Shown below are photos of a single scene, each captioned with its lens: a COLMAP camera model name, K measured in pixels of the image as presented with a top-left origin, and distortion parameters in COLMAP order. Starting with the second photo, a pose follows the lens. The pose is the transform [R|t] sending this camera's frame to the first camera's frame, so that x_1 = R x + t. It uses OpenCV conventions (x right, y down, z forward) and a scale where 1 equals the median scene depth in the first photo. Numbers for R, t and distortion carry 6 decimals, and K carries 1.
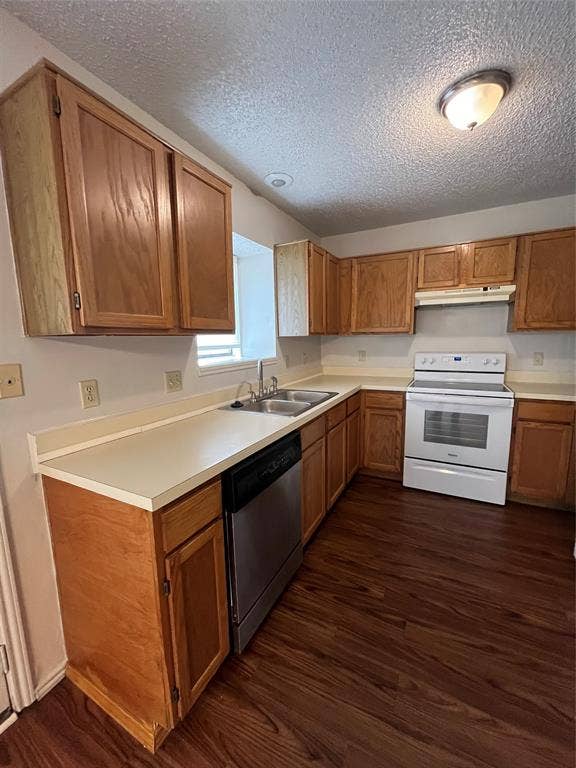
lens RADIAL K [[314.7, 0, 288.0], [0, 314.7, 385.6], [0, 0, 1]] dist [0.001463, 0.000133]
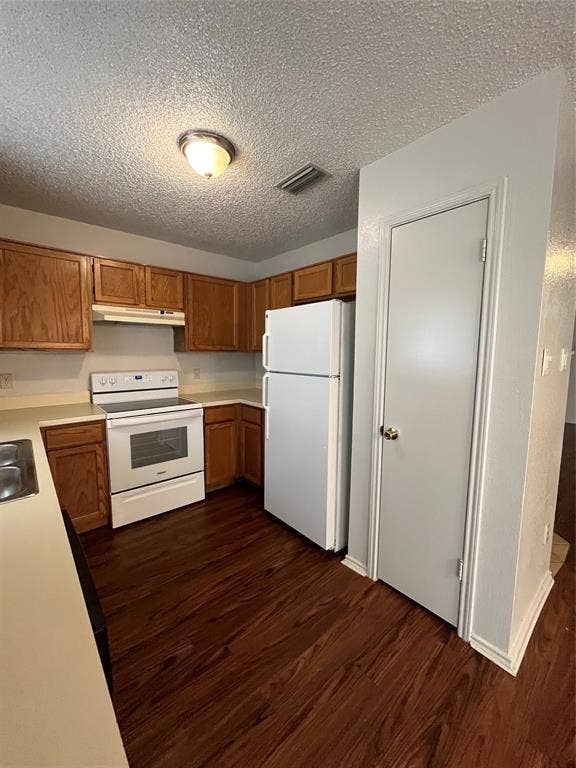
lens RADIAL K [[314.7, 0, 289.3], [0, 314.7, 383.0], [0, 0, 1]] dist [0.001463, 0.000133]
pose [[0.359093, -0.076308, 0.930177, -0.248824], [0.123939, 0.991724, 0.033510, -0.048053], [-0.925036, 0.103252, 0.365579, 0.224942]]
